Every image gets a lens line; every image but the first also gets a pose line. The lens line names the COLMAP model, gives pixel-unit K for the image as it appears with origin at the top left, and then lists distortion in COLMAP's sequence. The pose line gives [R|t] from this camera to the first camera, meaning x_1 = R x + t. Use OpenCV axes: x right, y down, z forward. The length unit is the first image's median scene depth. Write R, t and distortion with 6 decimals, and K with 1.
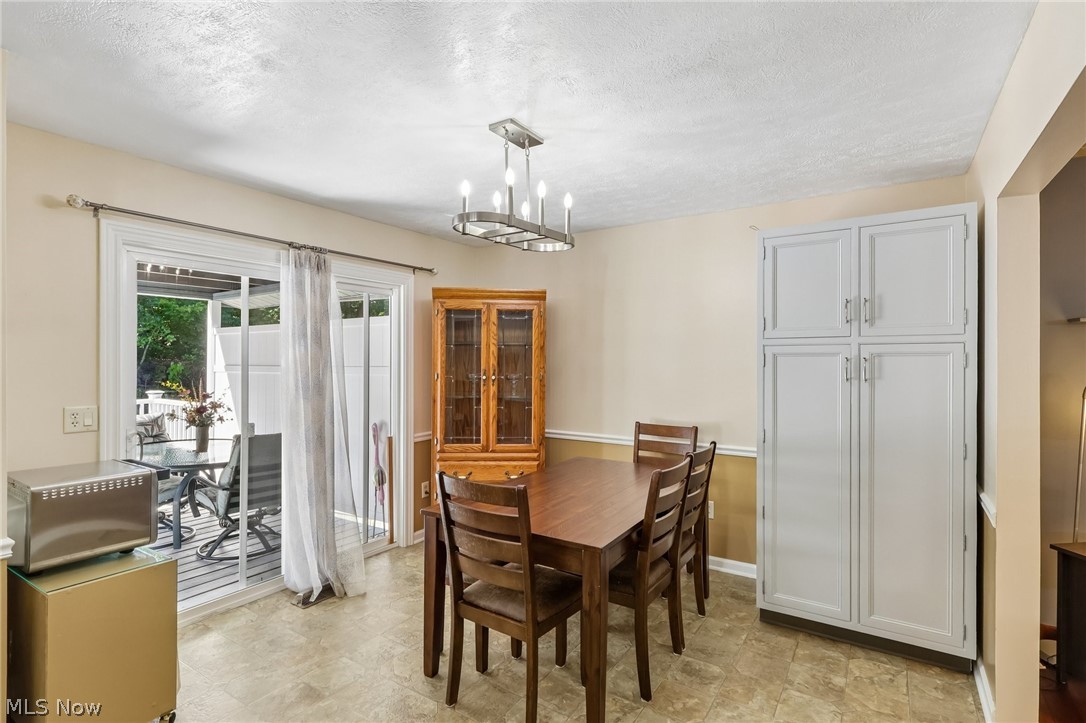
lens RADIAL K [[513.2, 0, 551.4], [0, 513.2, 361.2], [0, 0, 1]] dist [0.000157, -0.000614]
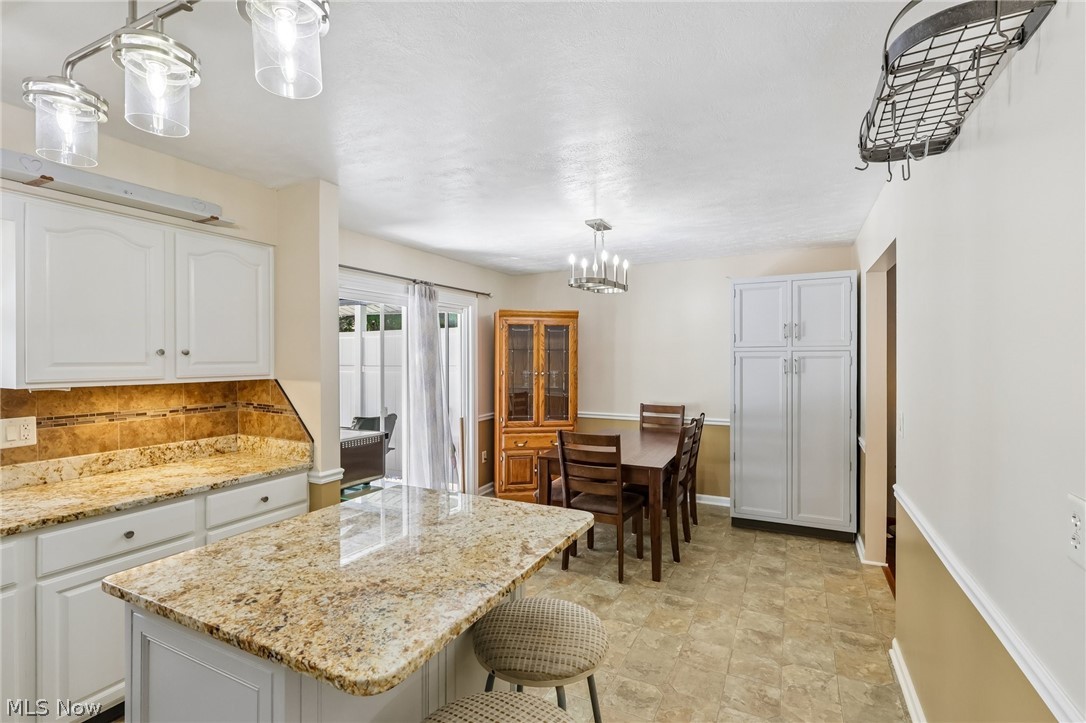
lens RADIAL K [[513.2, 0, 534.4], [0, 513.2, 360.7], [0, 0, 1]] dist [0.000157, -0.000614]
pose [[0.993142, -0.005266, 0.116797, -0.373375], [0.004512, 0.999967, 0.006726, -0.015694], [-0.116829, -0.006153, 0.993133, -0.488154]]
